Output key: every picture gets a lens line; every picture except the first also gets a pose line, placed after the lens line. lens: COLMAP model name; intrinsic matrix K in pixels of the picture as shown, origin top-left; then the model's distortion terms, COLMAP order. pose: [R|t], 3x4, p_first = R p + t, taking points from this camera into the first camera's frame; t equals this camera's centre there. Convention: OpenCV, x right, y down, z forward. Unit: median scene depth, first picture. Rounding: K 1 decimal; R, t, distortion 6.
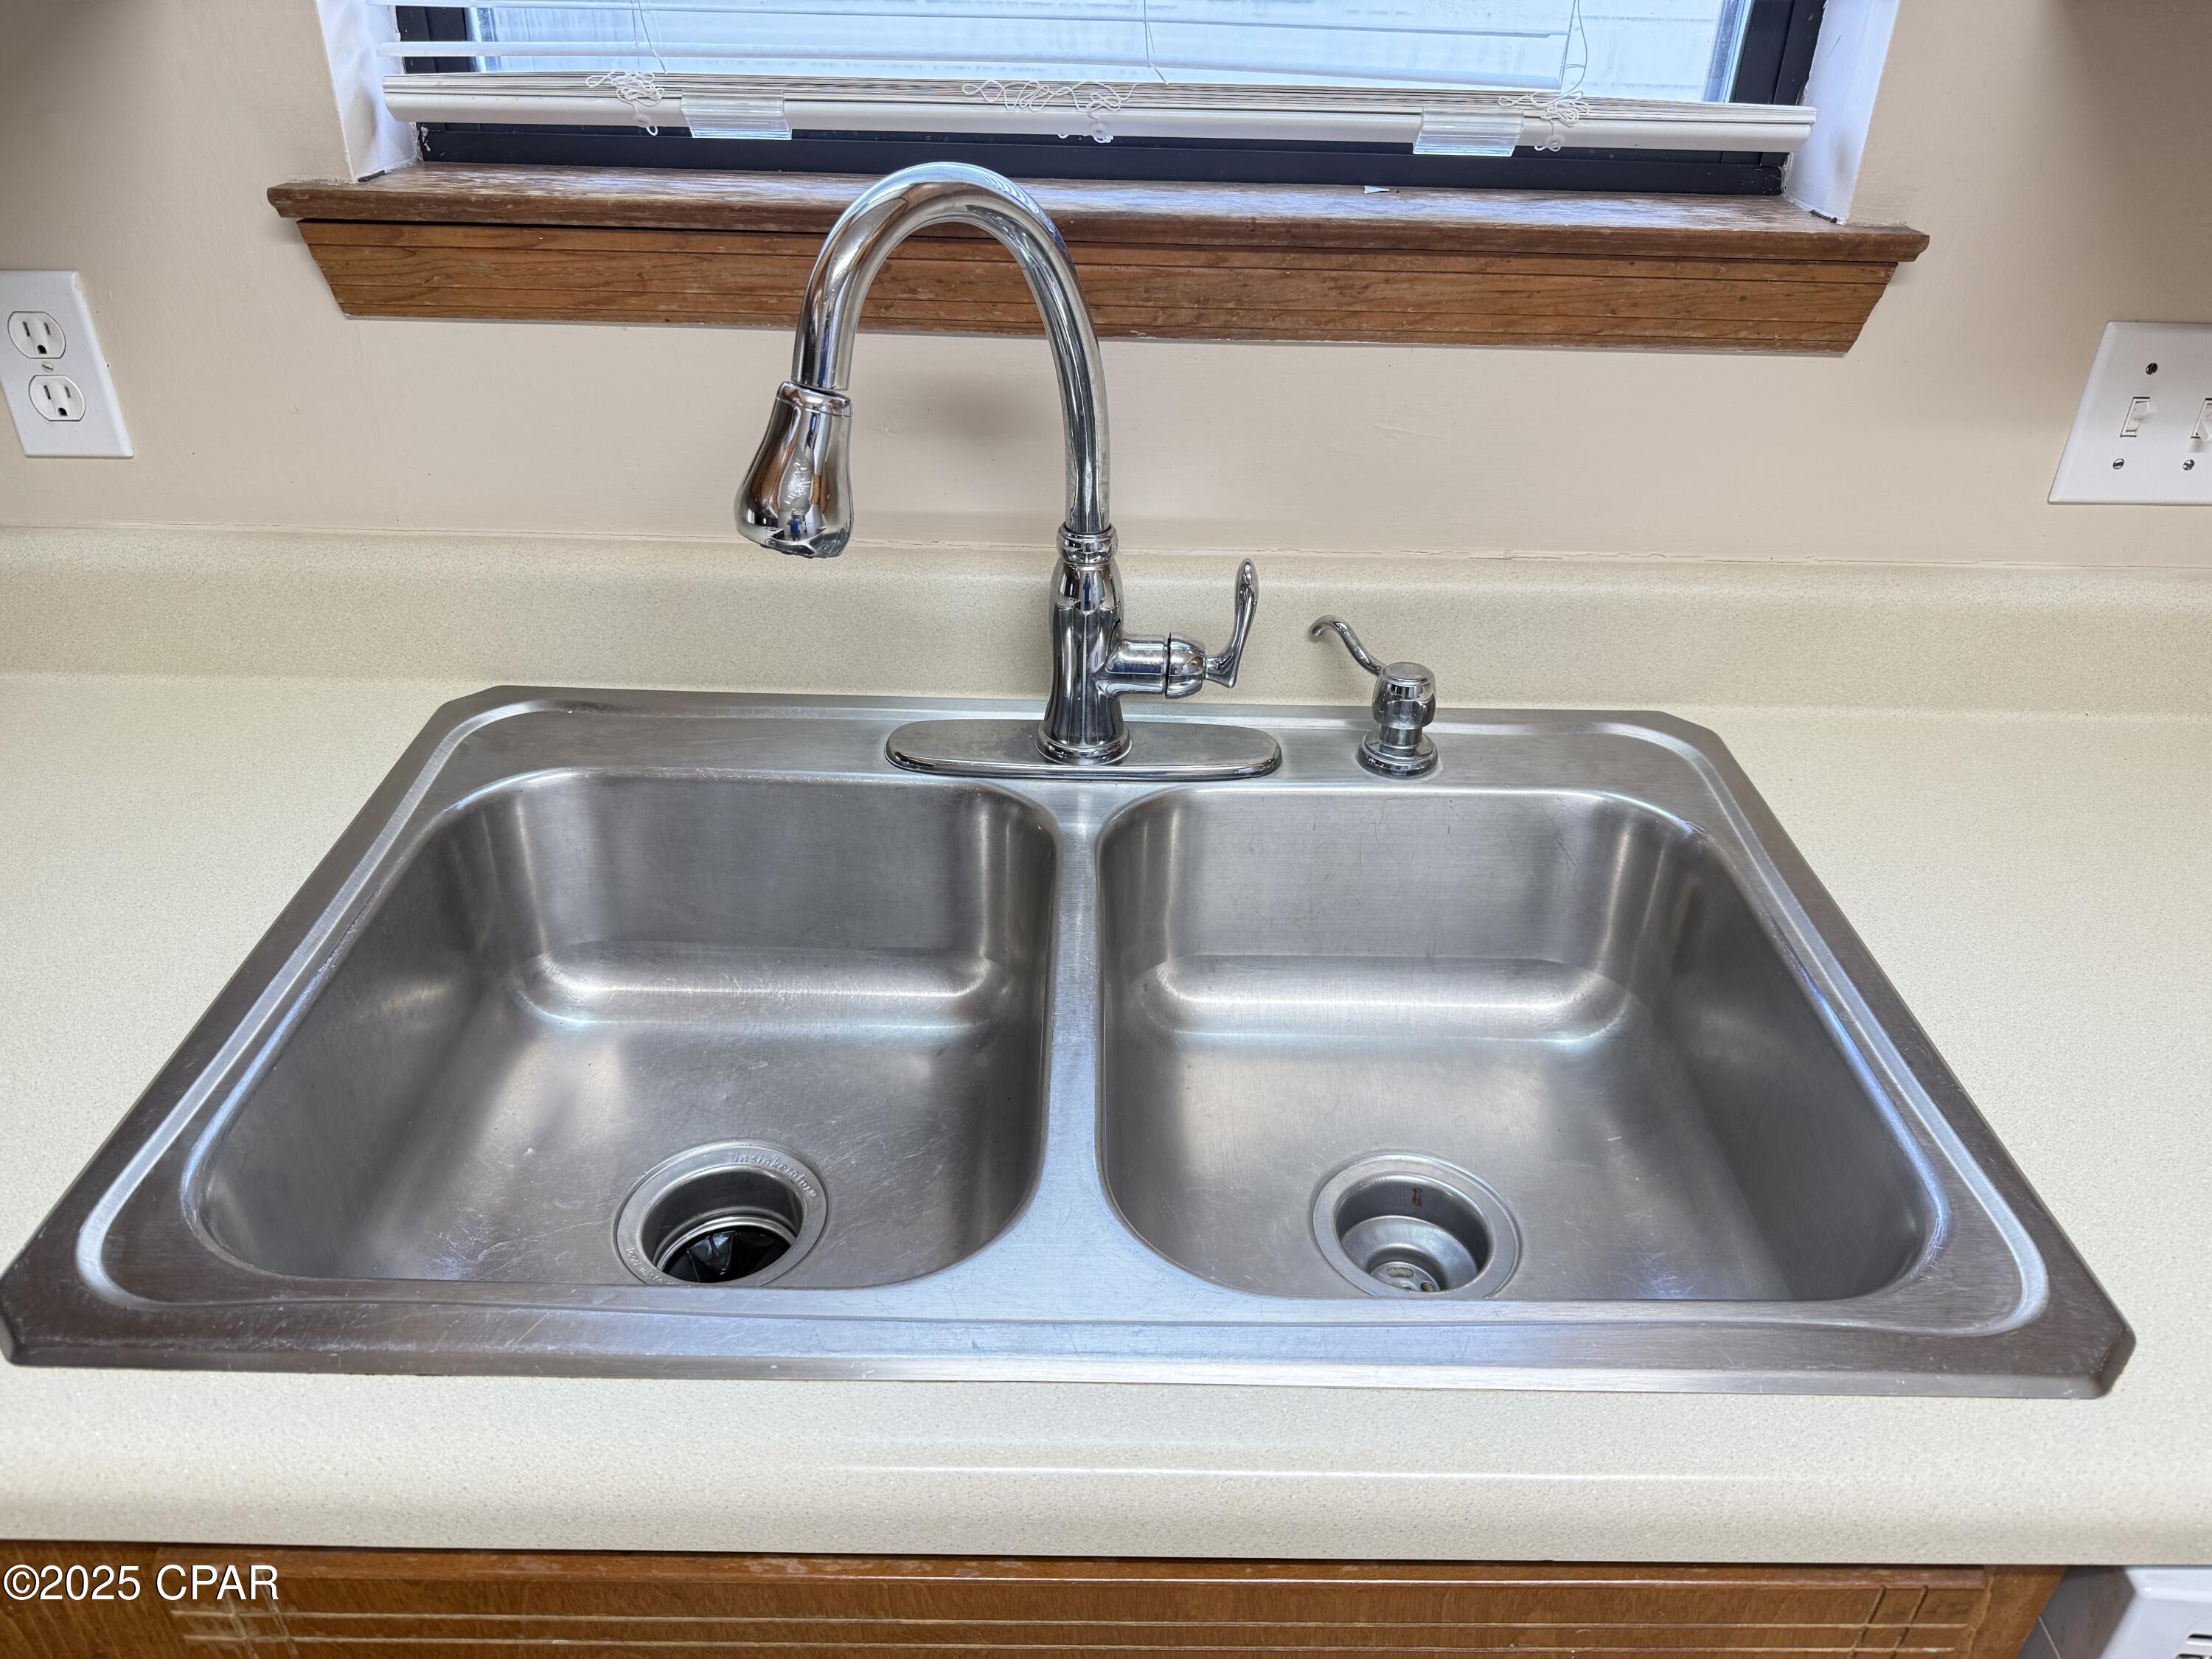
lens RADIAL K [[1543.9, 0, 1121.7], [0, 1543.9, 890.0], [0, 0, 1]] dist [0.061044, -0.095888]
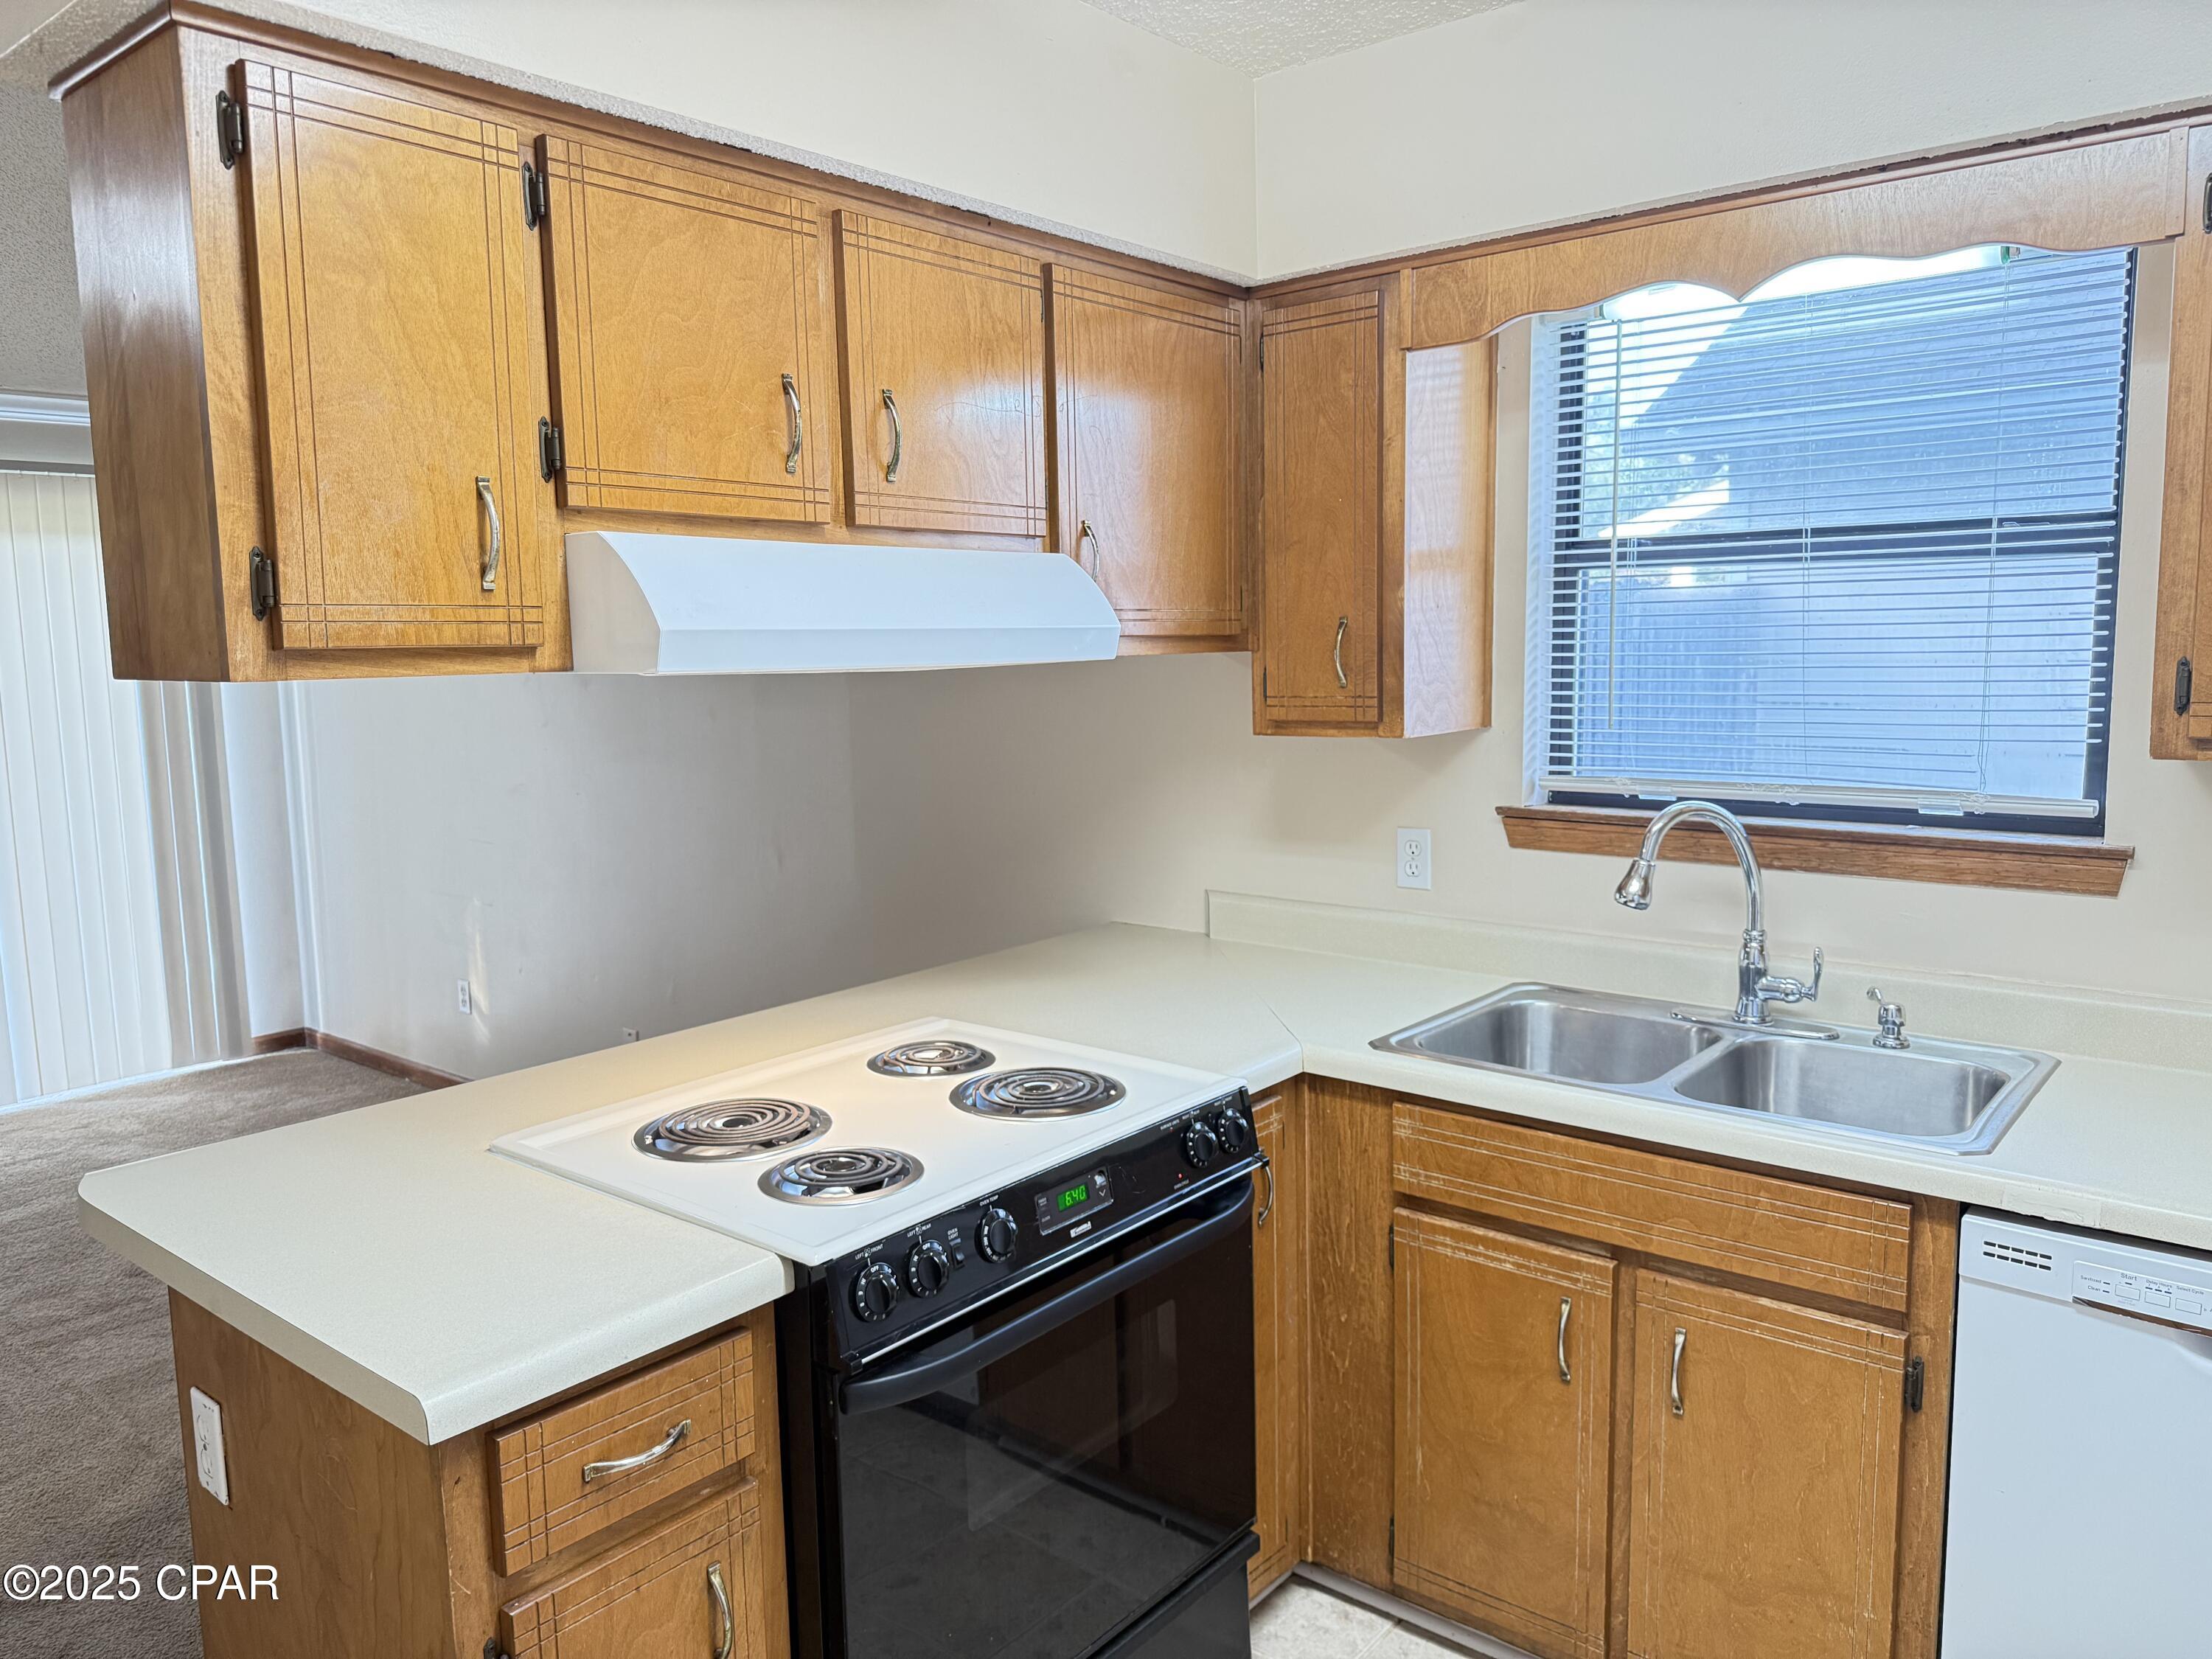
lens RADIAL K [[1543.9, 0, 1094.4], [0, 1543.9, 828.1], [0, 0, 1]] dist [0.061044, -0.095888]
pose [[0.768741, 0.043142, -0.638103, 0.778724], [-0.302852, 0.903326, -0.303782, 0.738979], [0.563309, 0.426781, 0.707489, -1.564829]]
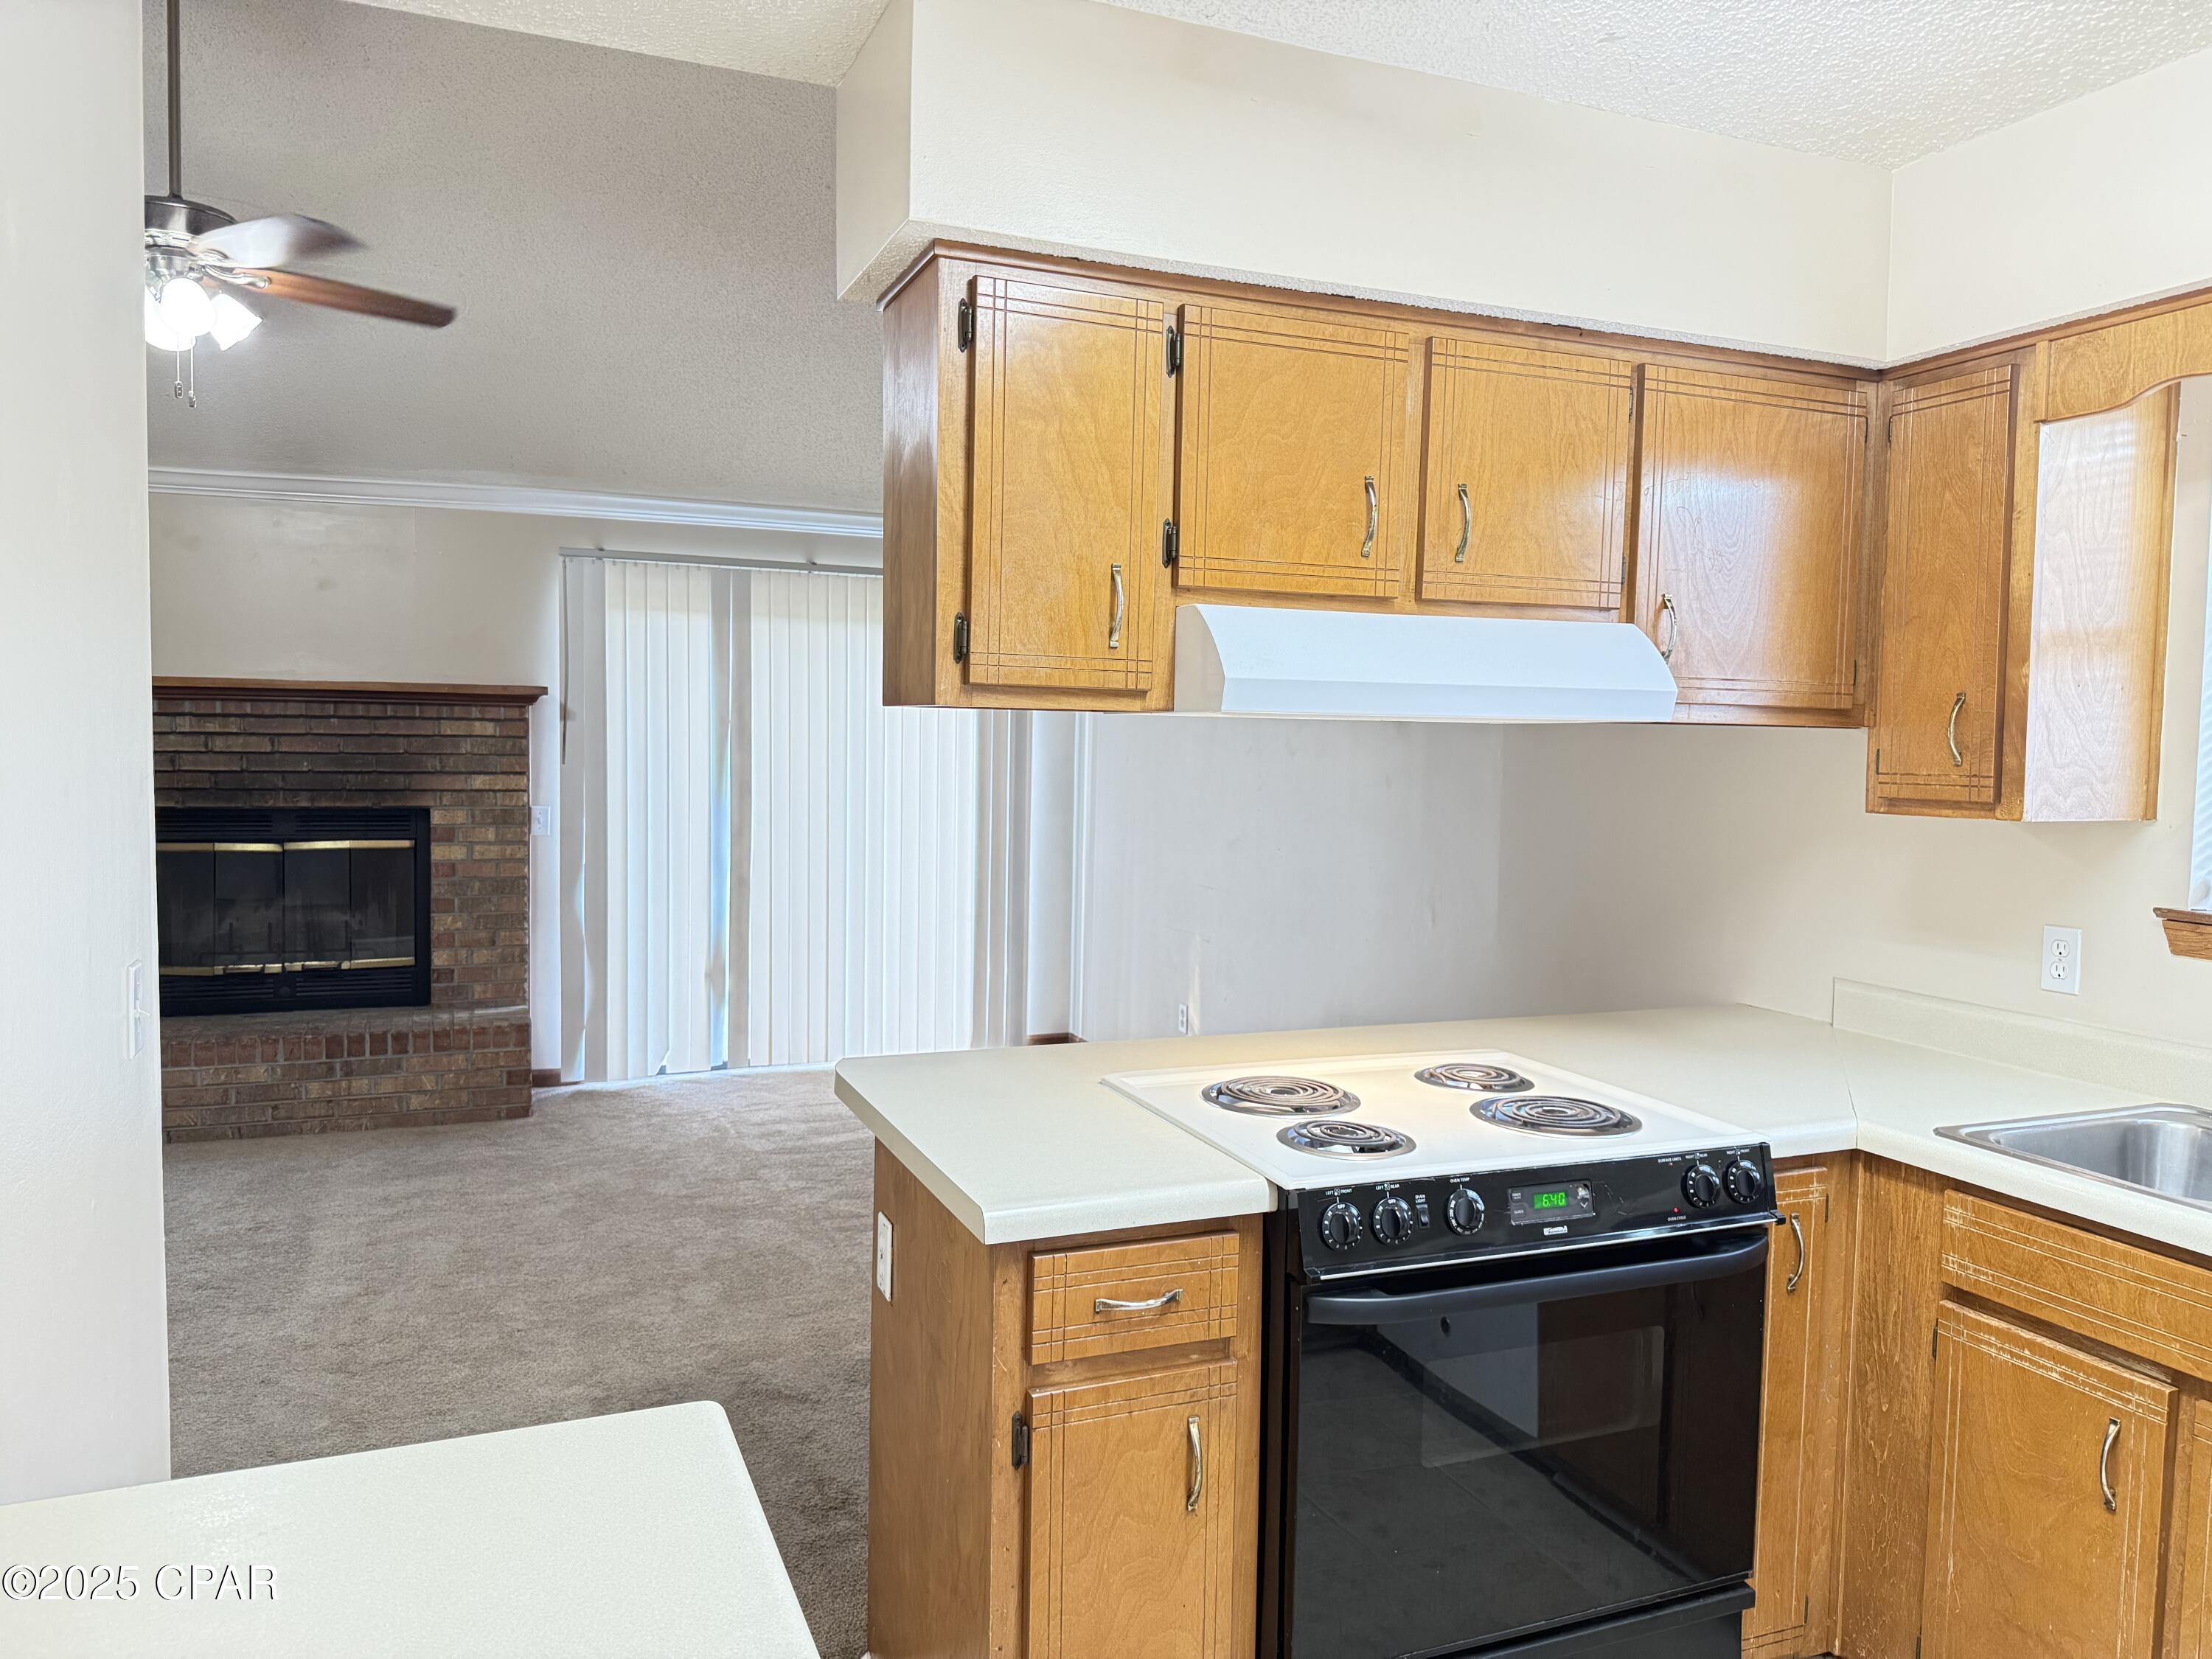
lens RADIAL K [[1543.9, 0, 1098.5], [0, 1543.9, 833.0], [0, 0, 1]] dist [0.061044, -0.095888]
pose [[0.380137, 0.045771, -0.923797, 1.275403], [-0.490702, 0.856608, -0.159479, 0.792621], [0.784033, 0.513933, 0.348088, -1.506515]]
